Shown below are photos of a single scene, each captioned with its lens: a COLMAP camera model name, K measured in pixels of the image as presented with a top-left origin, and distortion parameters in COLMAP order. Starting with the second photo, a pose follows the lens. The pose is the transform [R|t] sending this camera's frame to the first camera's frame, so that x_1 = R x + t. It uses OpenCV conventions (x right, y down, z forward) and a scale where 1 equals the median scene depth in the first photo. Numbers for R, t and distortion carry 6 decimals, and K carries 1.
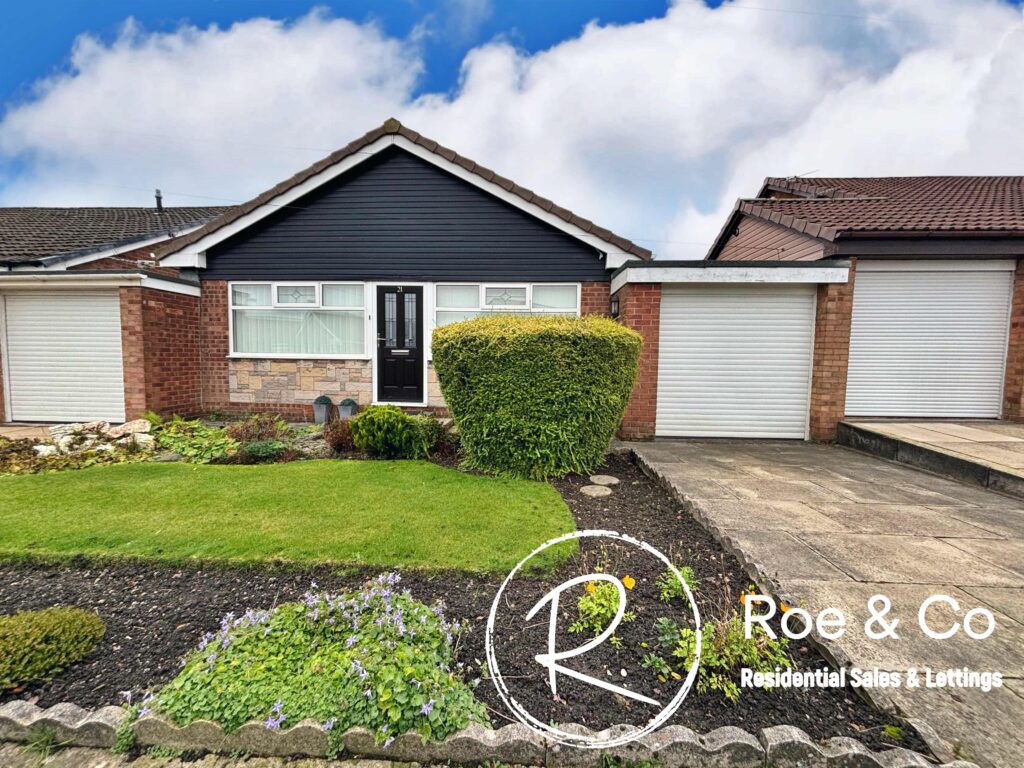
lens RADIAL K [[410.4, 0, 512.7], [0, 410.4, 384.4], [0, 0, 1]] dist [-0.003332, -0.001282]
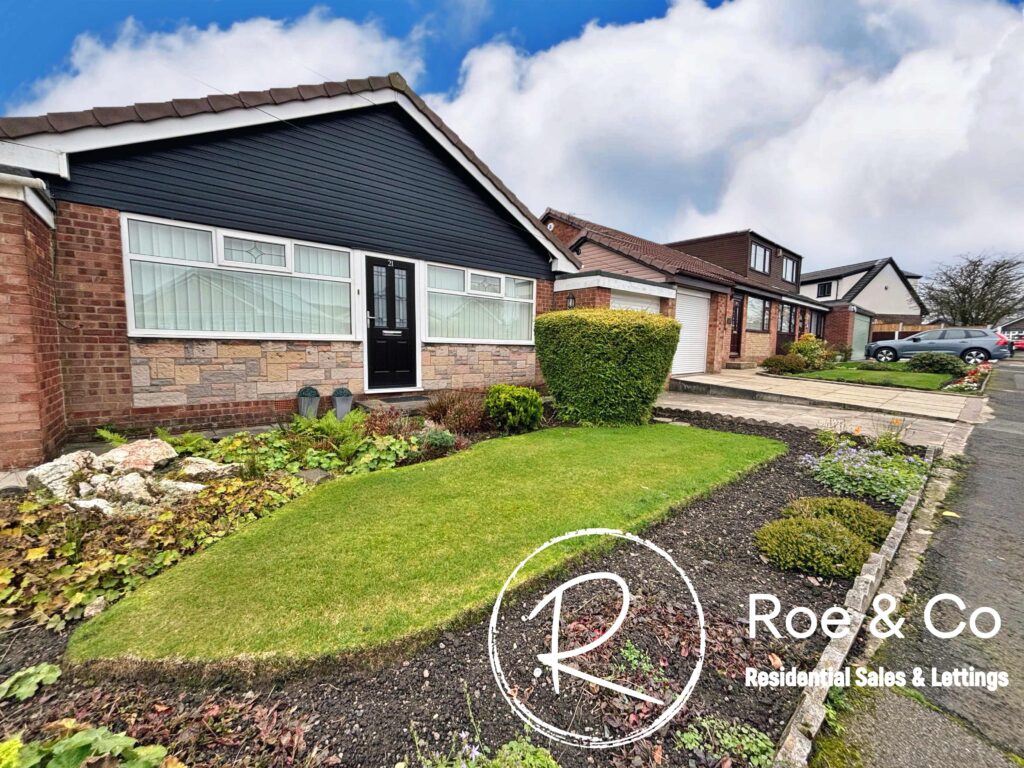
lens RADIAL K [[410.4, 0, 511.9], [0, 410.4, 382.4], [0, 0, 1]] dist [-0.003332, -0.001282]
pose [[0.724760, -0.064227, 0.686001, -0.712238], [0.038757, 0.997870, 0.052480, -0.006660], [-0.687910, -0.011448, 0.725705, 0.152454]]
